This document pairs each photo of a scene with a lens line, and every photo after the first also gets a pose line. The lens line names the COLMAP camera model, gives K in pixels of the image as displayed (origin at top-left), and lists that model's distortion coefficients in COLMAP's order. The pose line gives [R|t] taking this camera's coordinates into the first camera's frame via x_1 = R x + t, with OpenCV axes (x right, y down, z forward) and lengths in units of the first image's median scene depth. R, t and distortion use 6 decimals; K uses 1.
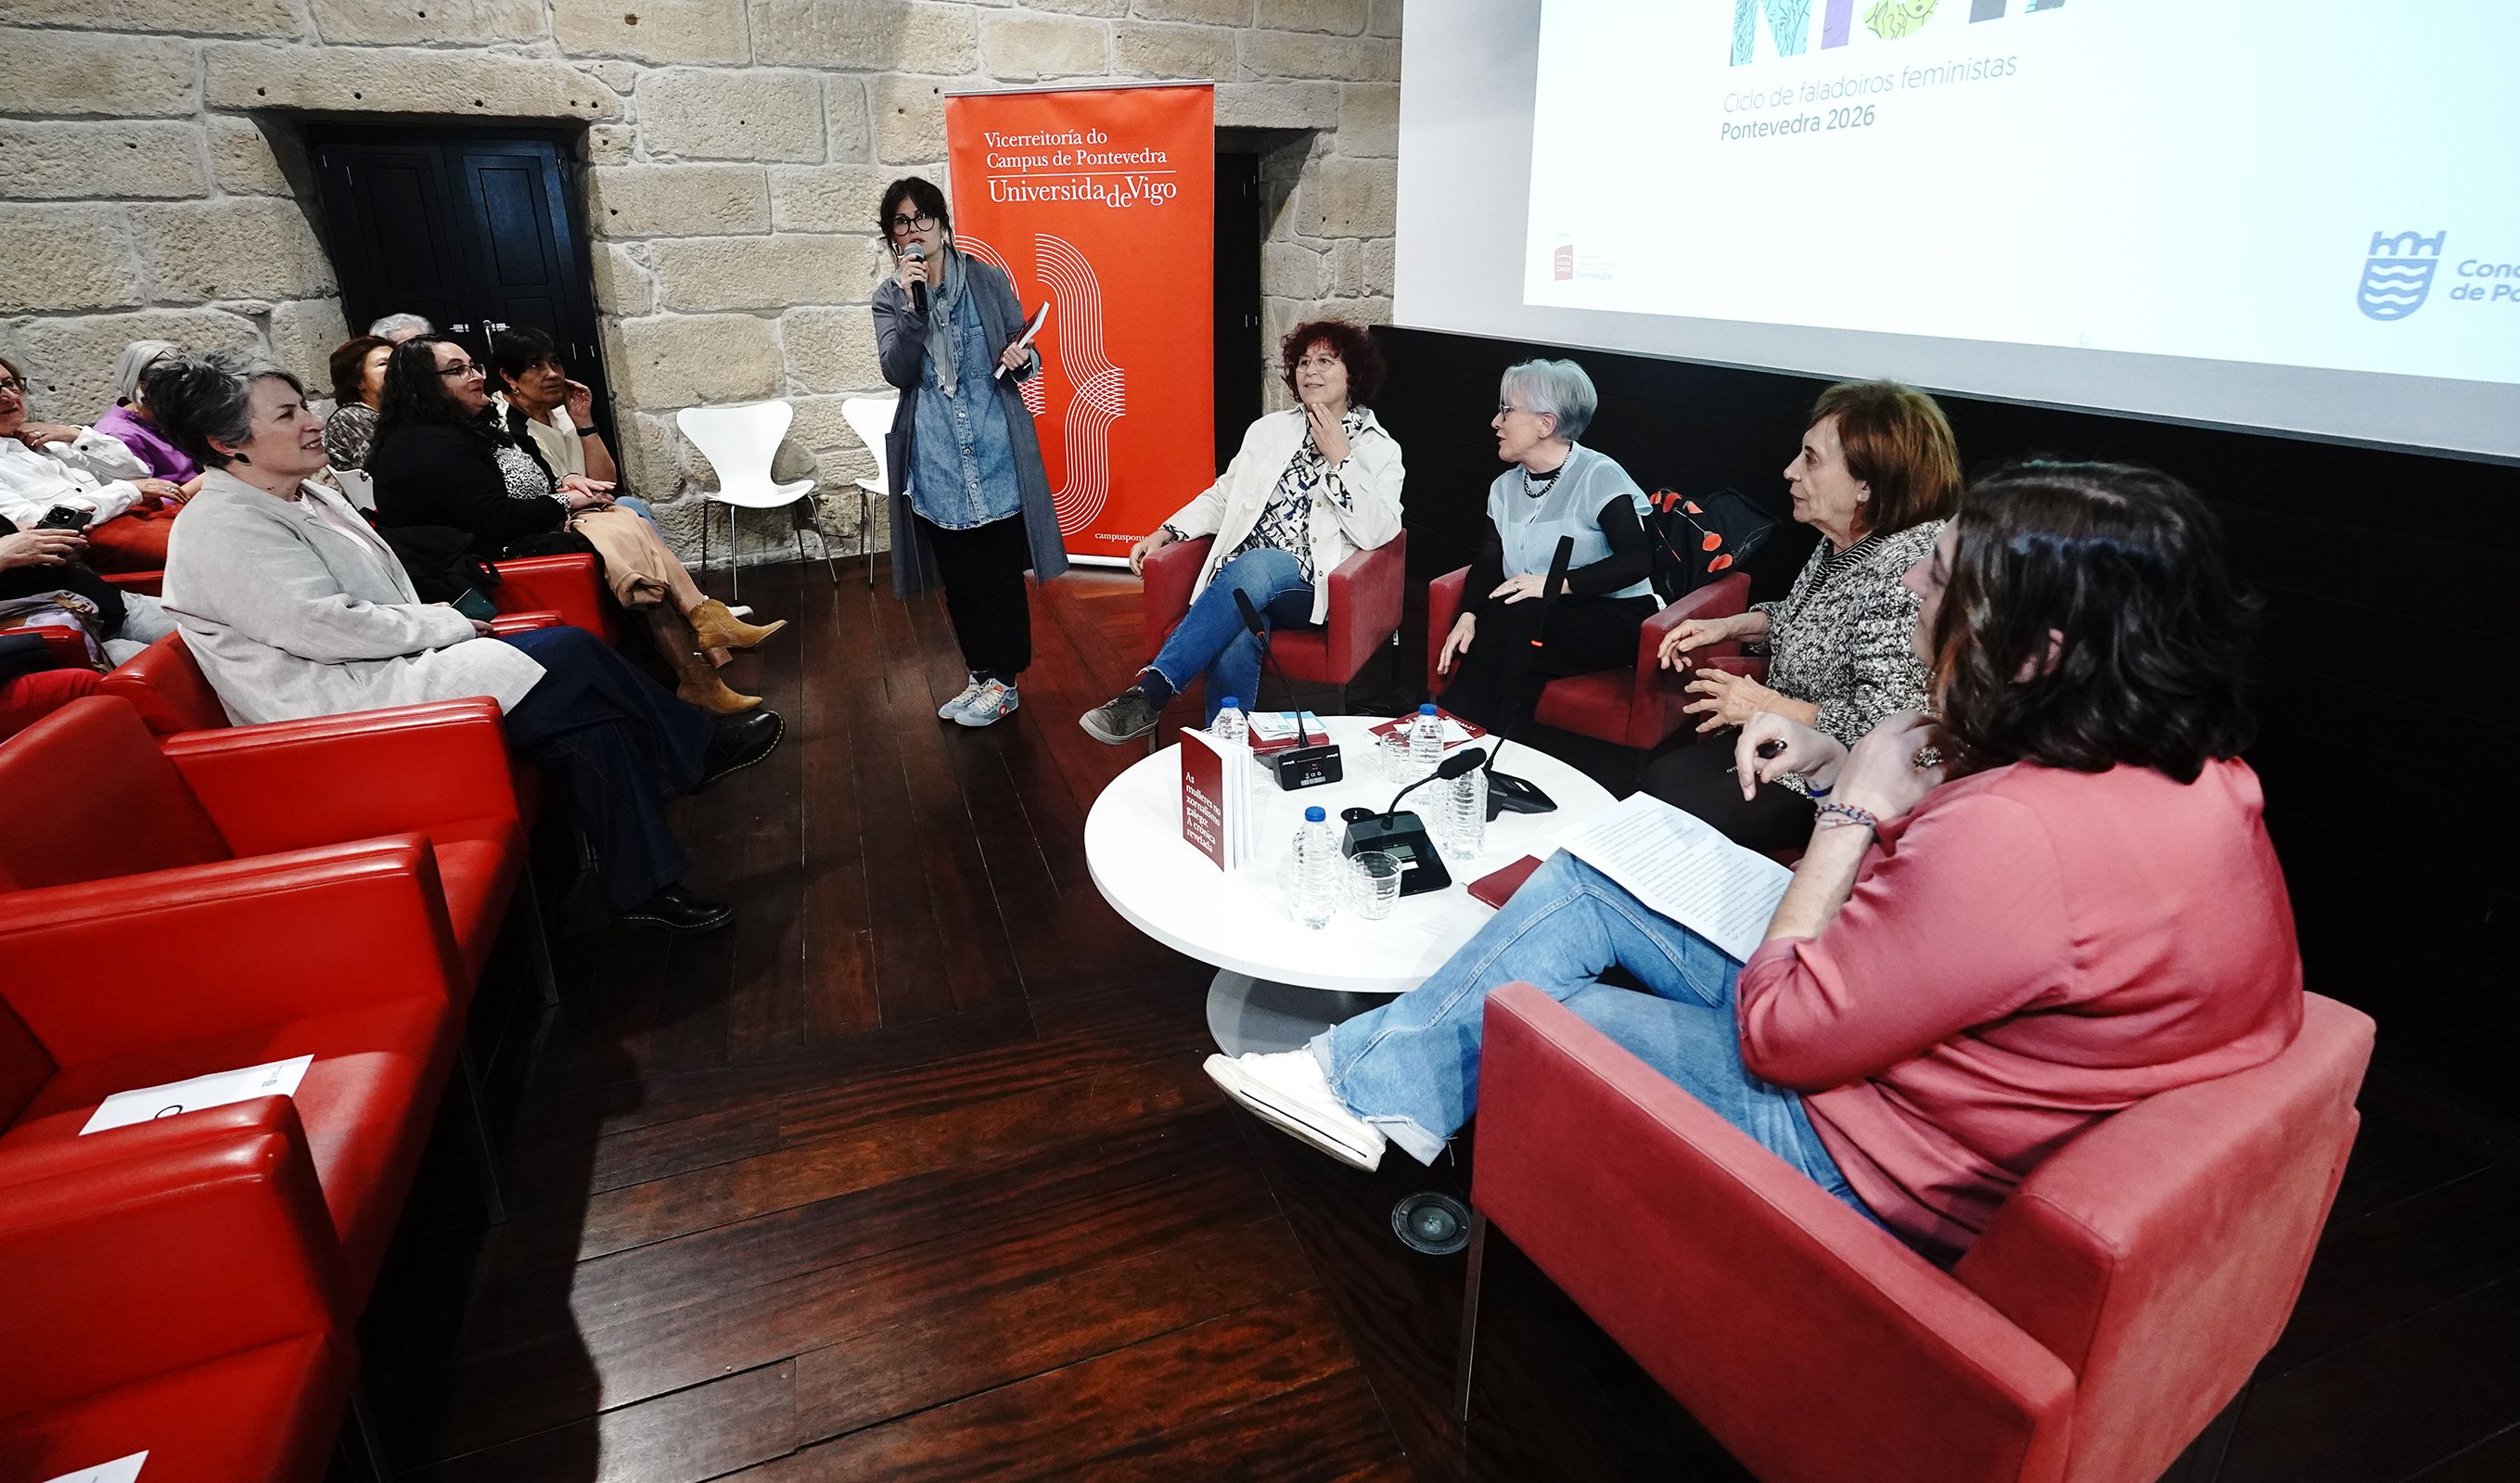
lens RADIAL K [[1173.5, 0, 1228.3], [0, 1173.5, 620.3], [0, 0, 1]] dist [0.014241, 0.000252]
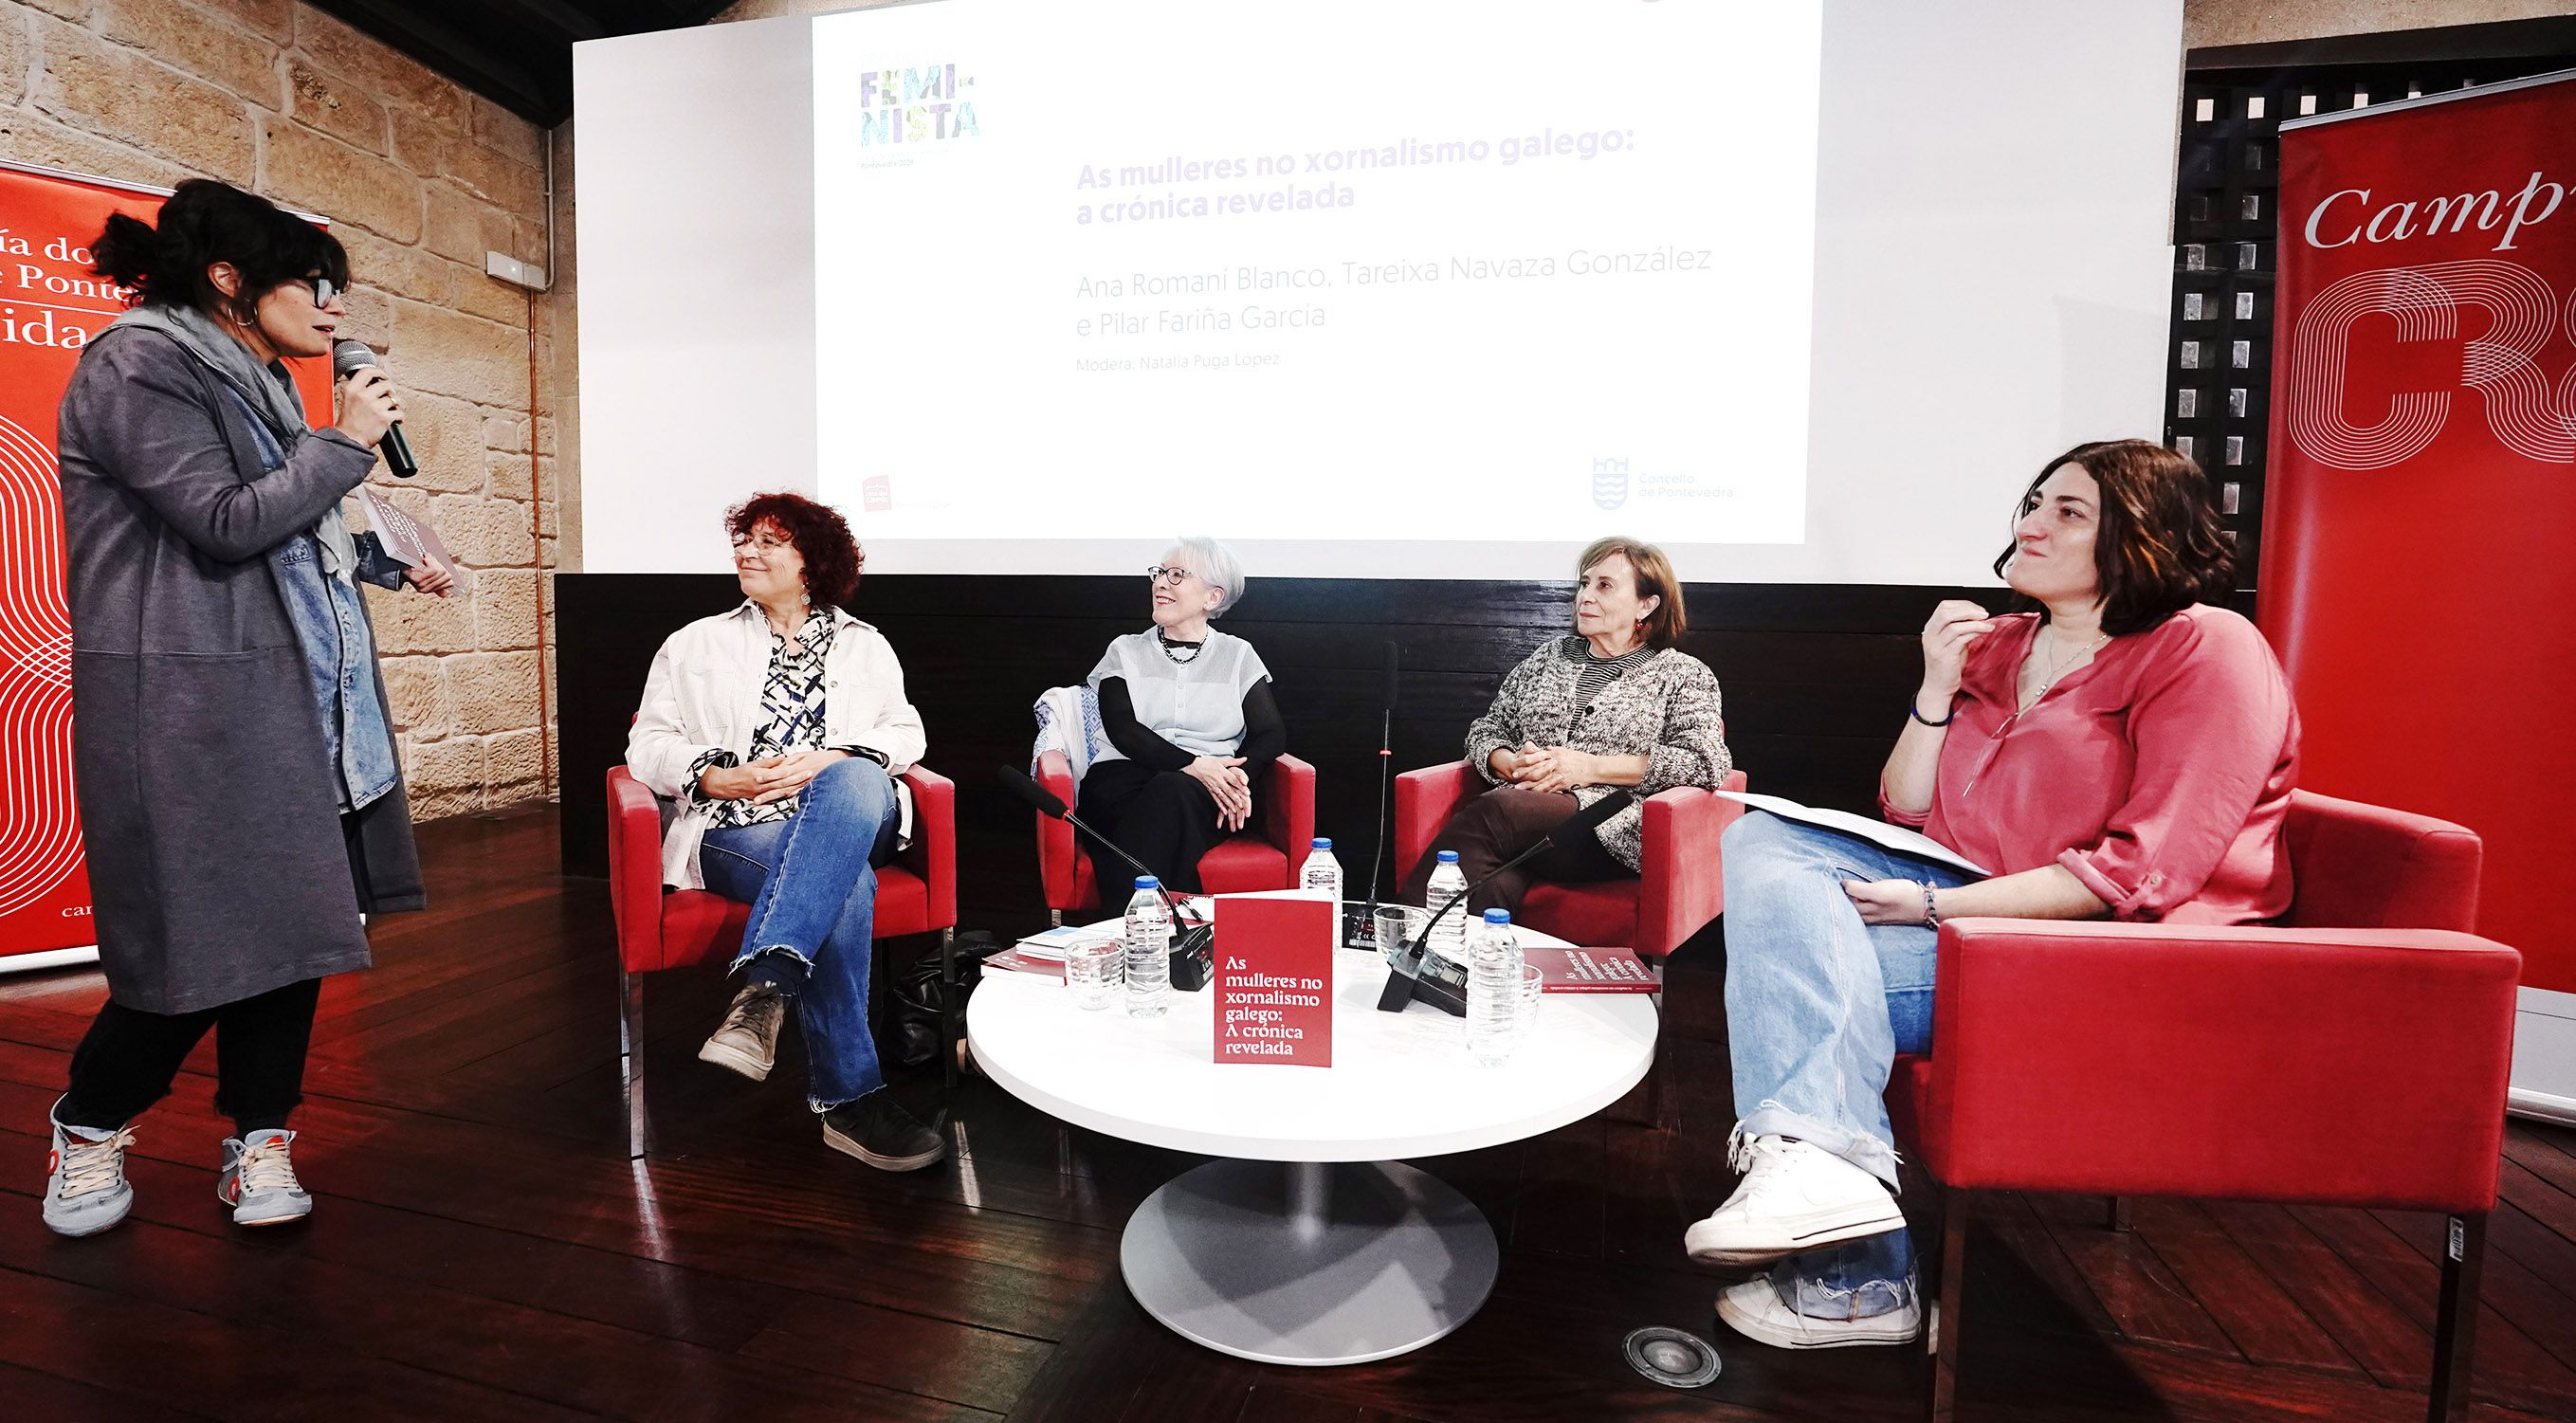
lens RADIAL K [[1156.9, 0, 1285.3], [0, 1156.9, 677.8], [0, 0, 1]] dist [-0.004049, 0.002600]
pose [[0.576105, -0.032404, 0.816733, -0.346959], [0.235501, 0.963422, -0.127893, 0.038743], [-0.782715, 0.266021, 0.562664, 0.320183]]
